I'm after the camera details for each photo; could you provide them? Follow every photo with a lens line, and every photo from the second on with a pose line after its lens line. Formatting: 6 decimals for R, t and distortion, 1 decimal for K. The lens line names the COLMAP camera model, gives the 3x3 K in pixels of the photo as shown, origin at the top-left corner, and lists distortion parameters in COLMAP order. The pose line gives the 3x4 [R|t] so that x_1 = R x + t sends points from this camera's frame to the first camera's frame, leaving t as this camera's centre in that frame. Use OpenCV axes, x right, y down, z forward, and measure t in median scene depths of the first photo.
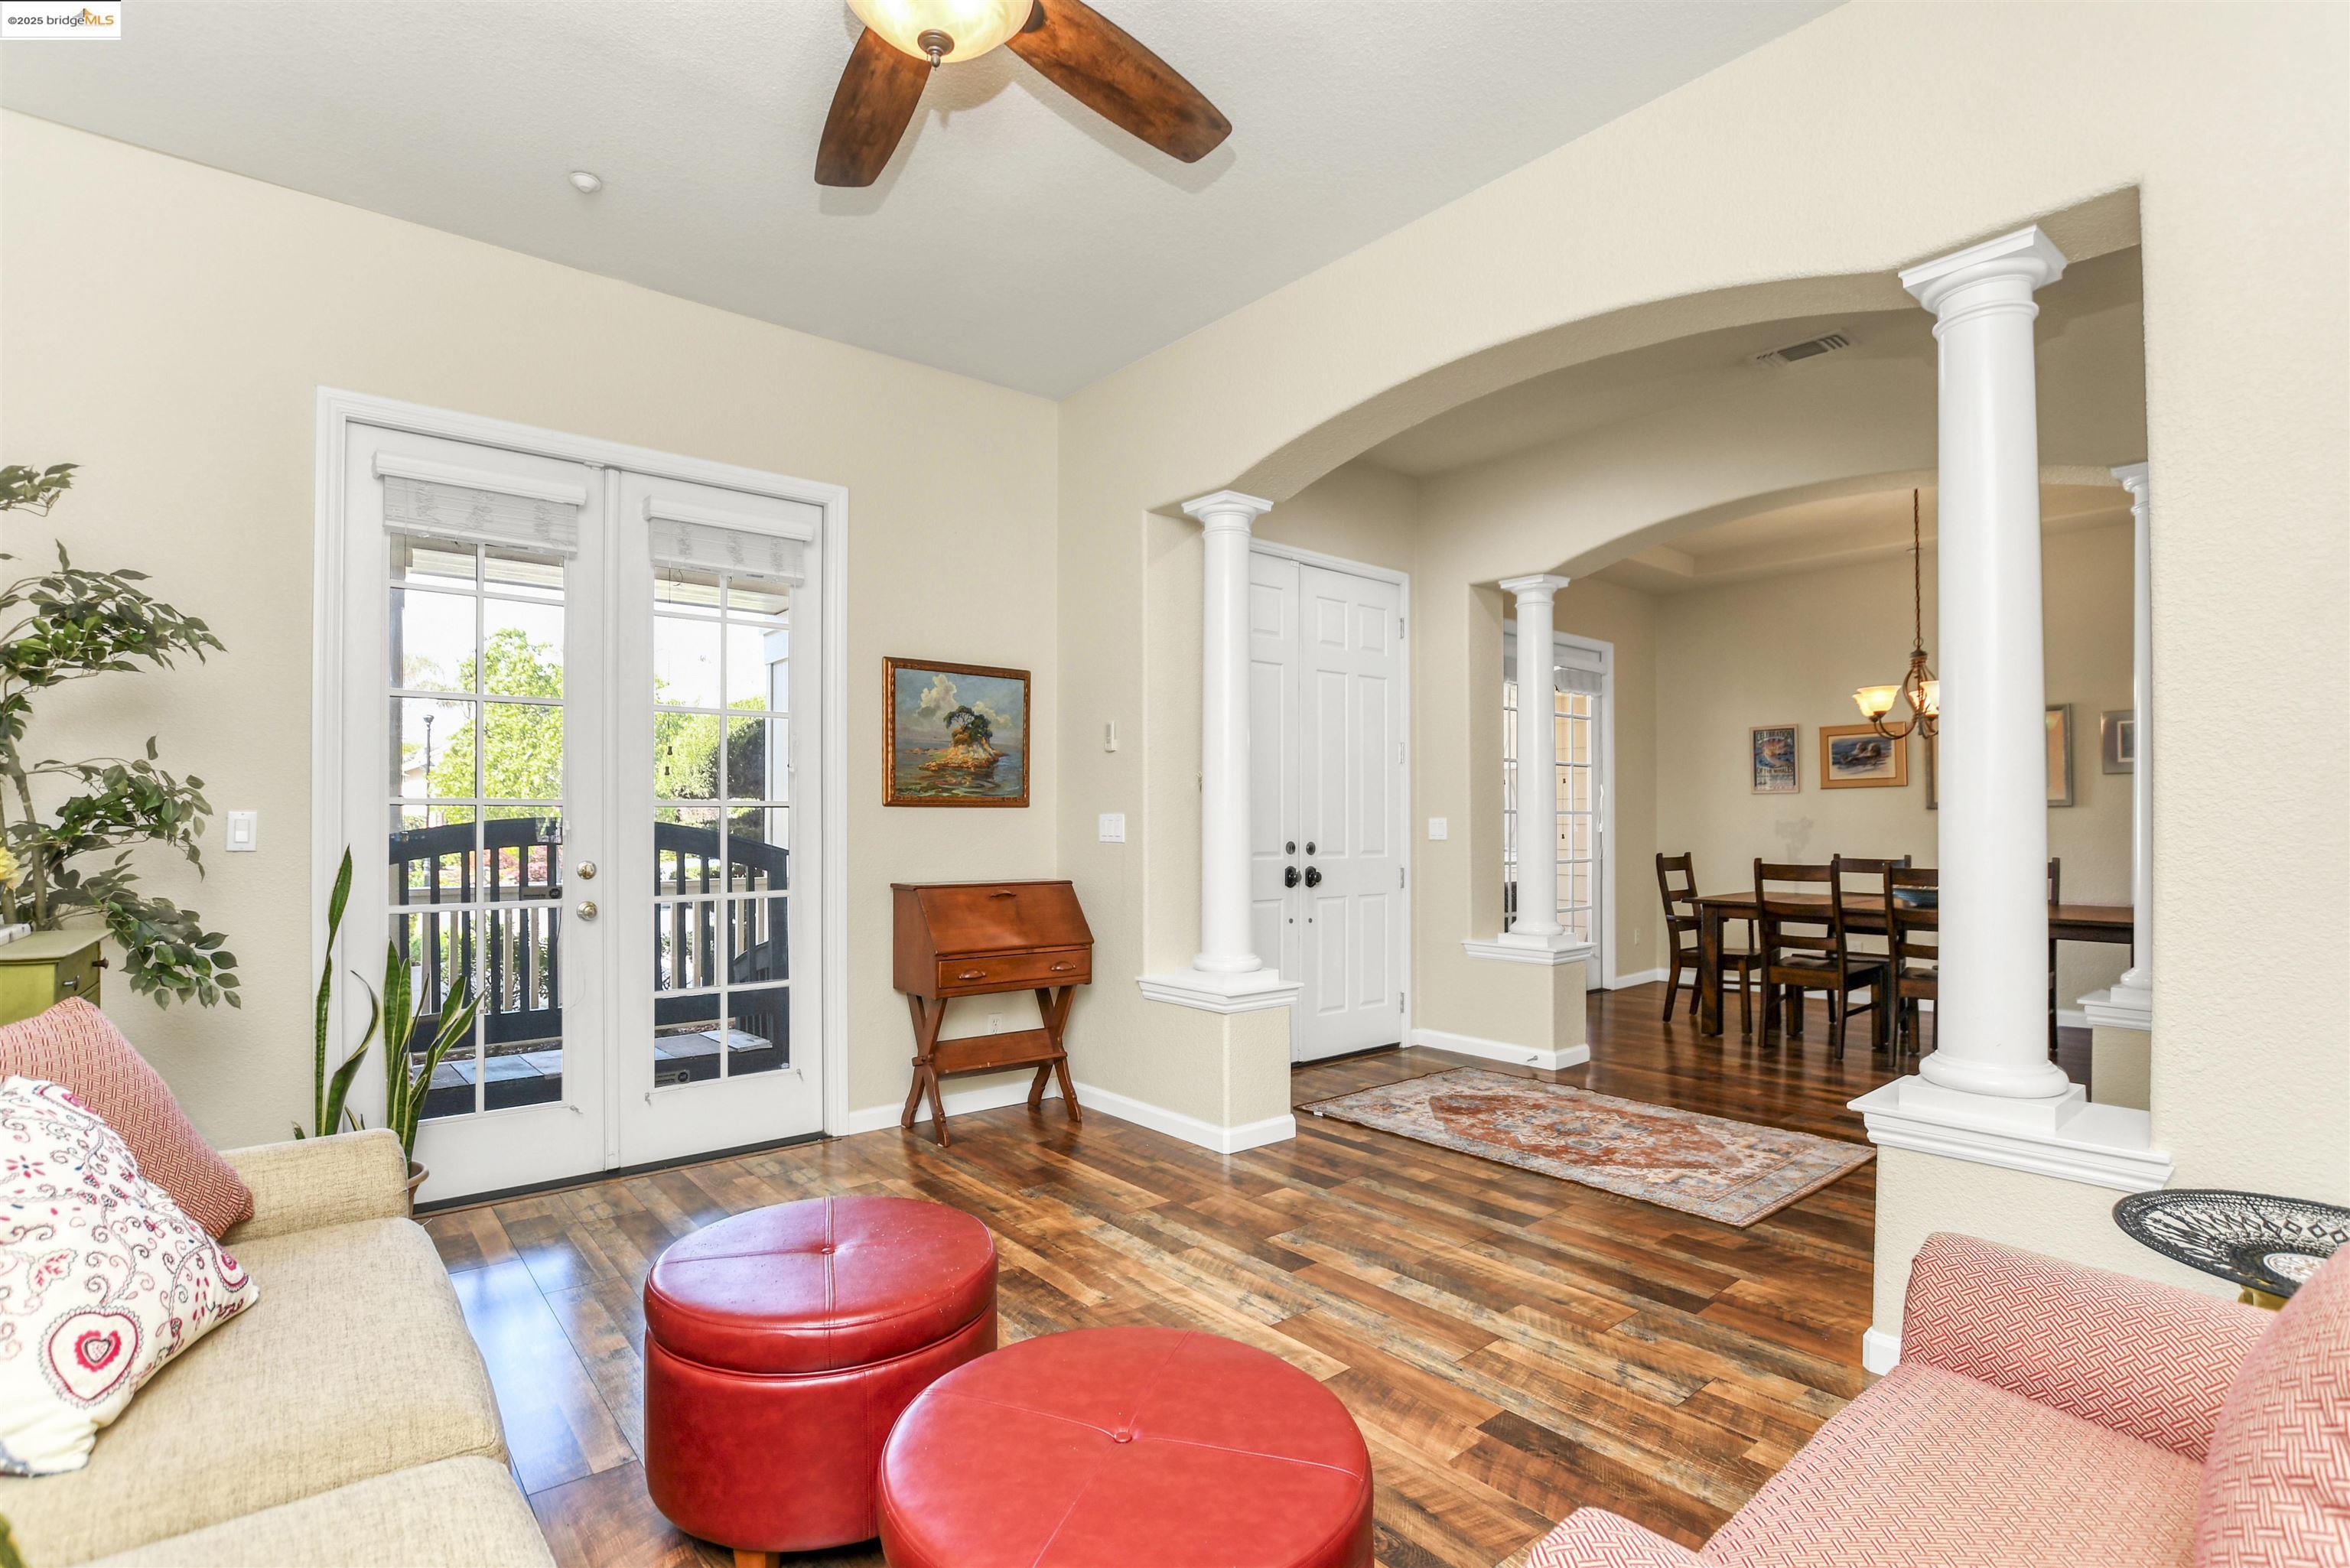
lens RADIAL K [[1107.4, 0, 1164.5], [0, 1107.4, 800.8], [0, 0, 1]] dist [-0.029013, 0.000558]
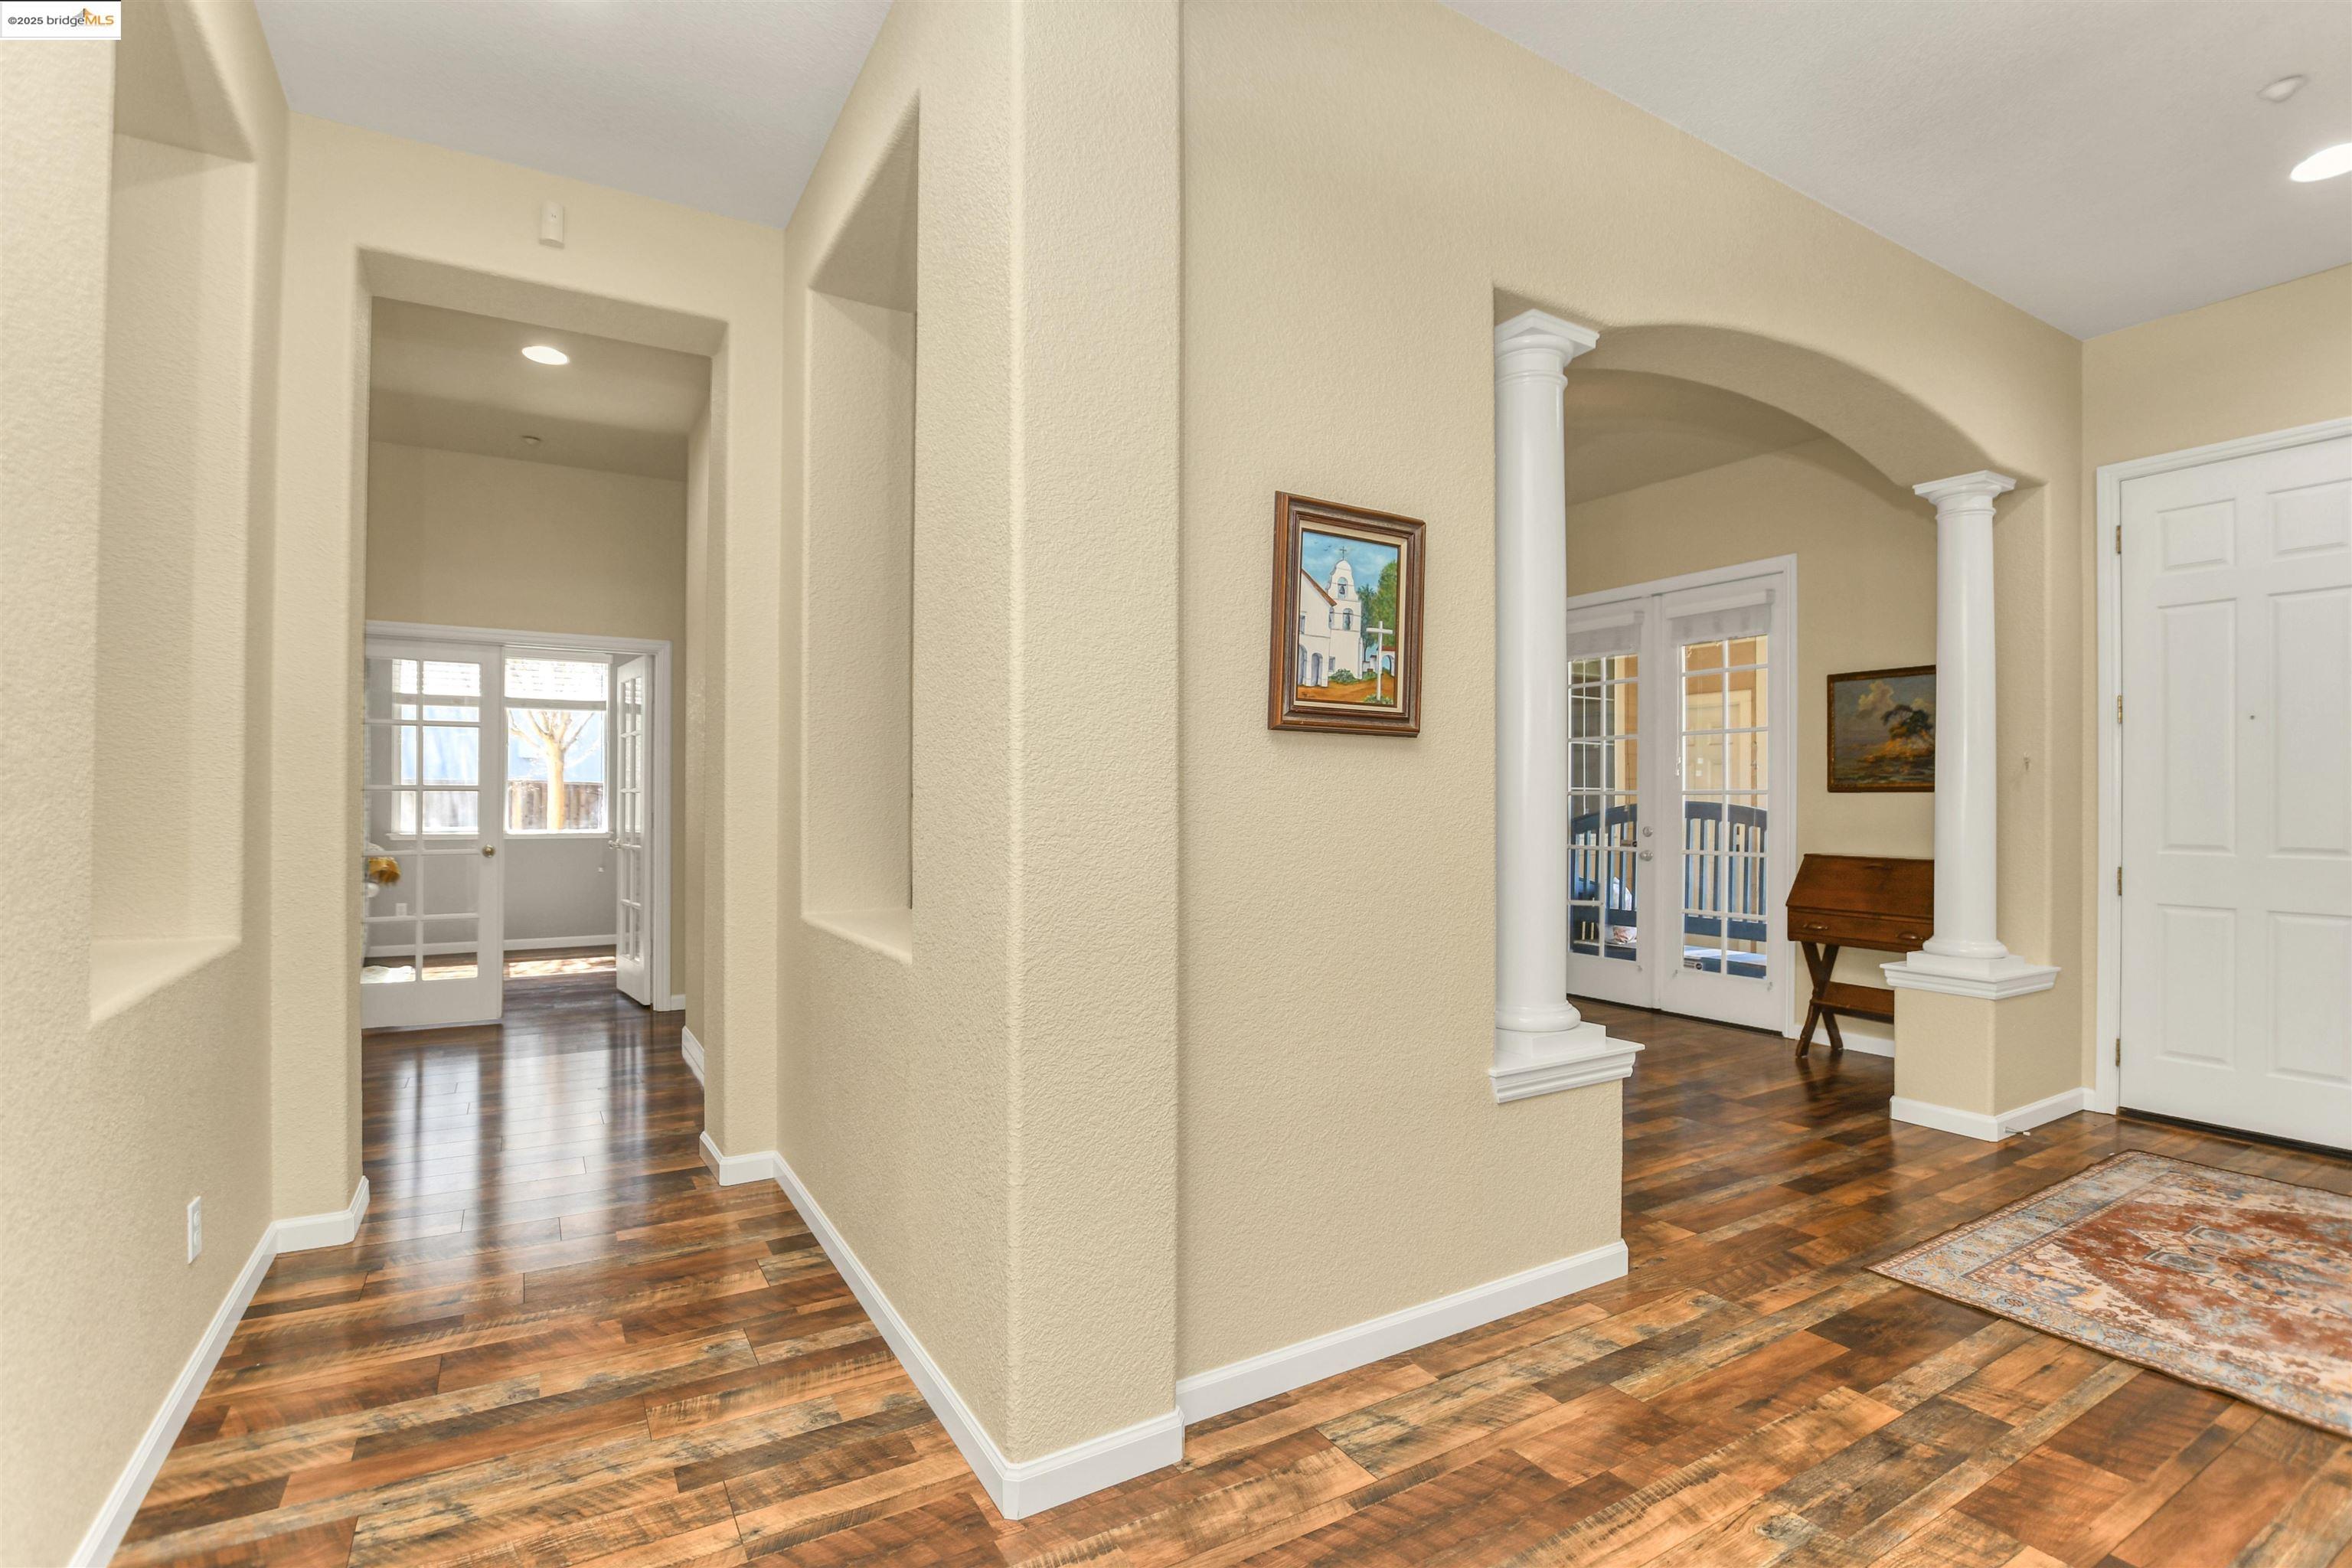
lens RADIAL K [[1108.4, 0, 1165.4], [0, 1108.4, 800.8], [0, 0, 1]] dist [-0.029013, 0.000558]
pose [[-0.147705, -0.000150, -0.989031, 1.145515], [0.008404, 0.999964, -0.001406, 0.010264], [0.988996, -0.008519, -0.147699, 0.448889]]
